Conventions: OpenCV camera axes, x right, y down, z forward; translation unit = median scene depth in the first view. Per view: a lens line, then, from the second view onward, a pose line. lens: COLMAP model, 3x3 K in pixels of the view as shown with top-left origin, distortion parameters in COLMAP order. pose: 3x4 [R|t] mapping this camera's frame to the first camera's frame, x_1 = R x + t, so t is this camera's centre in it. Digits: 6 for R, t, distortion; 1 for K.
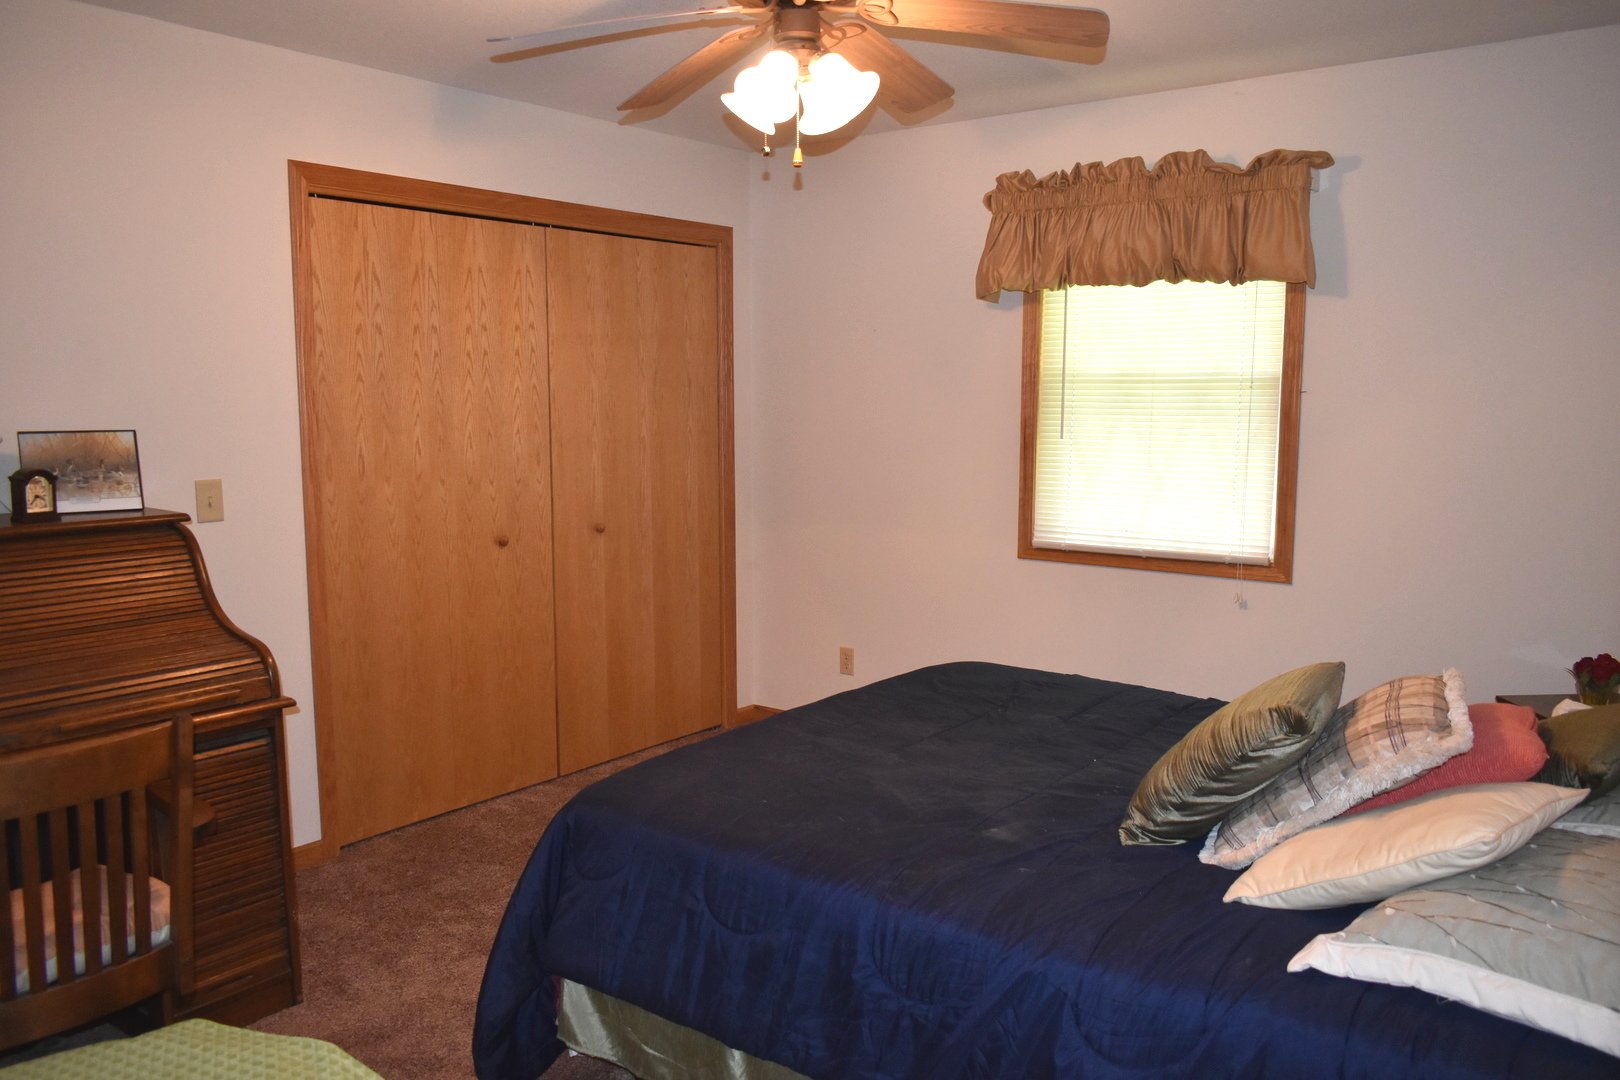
lens RADIAL K [[1233.5, 0, 813.6], [0, 1233.5, 532.4], [0, 0, 1]] dist [-0.024583, 0.014873]
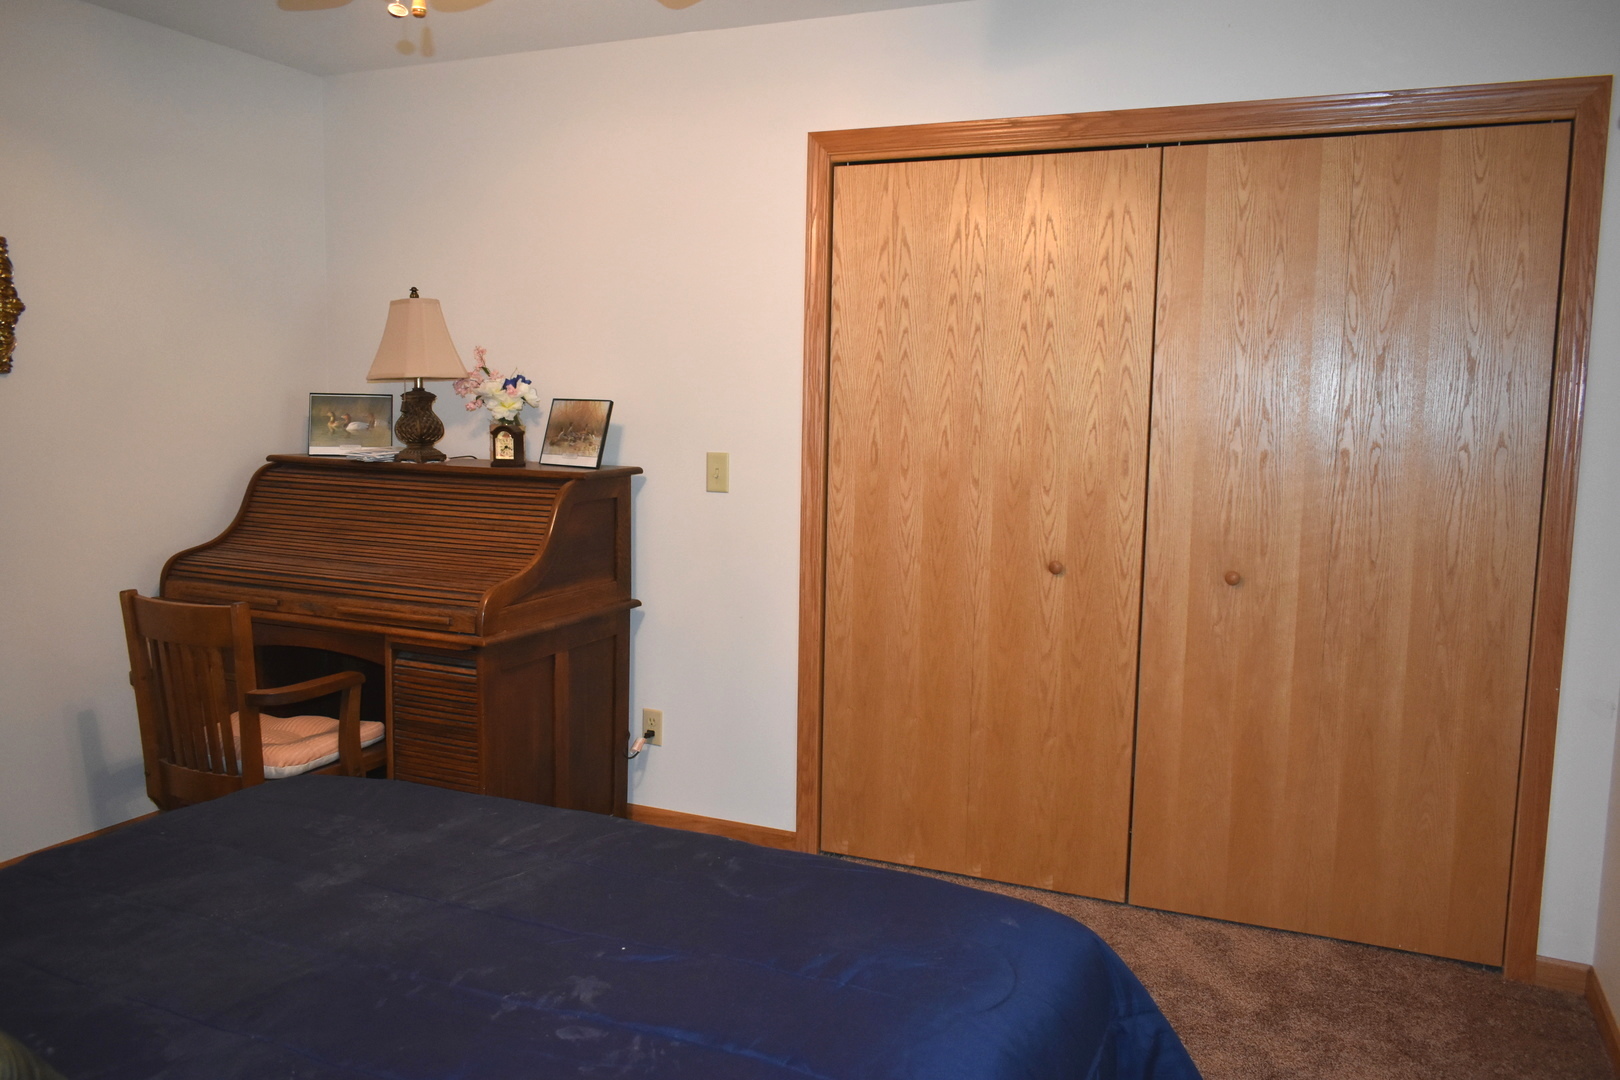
lens RADIAL K [[1233.5, 0, 811.7], [0, 1233.5, 530.9], [0, 0, 1]] dist [-0.024583, 0.014873]
pose [[0.235116, 0.109720, -0.965755, 0.493982], [-0.131059, 0.988113, 0.080354, -0.062577], [0.963091, 0.107678, 0.246701, 0.711666]]
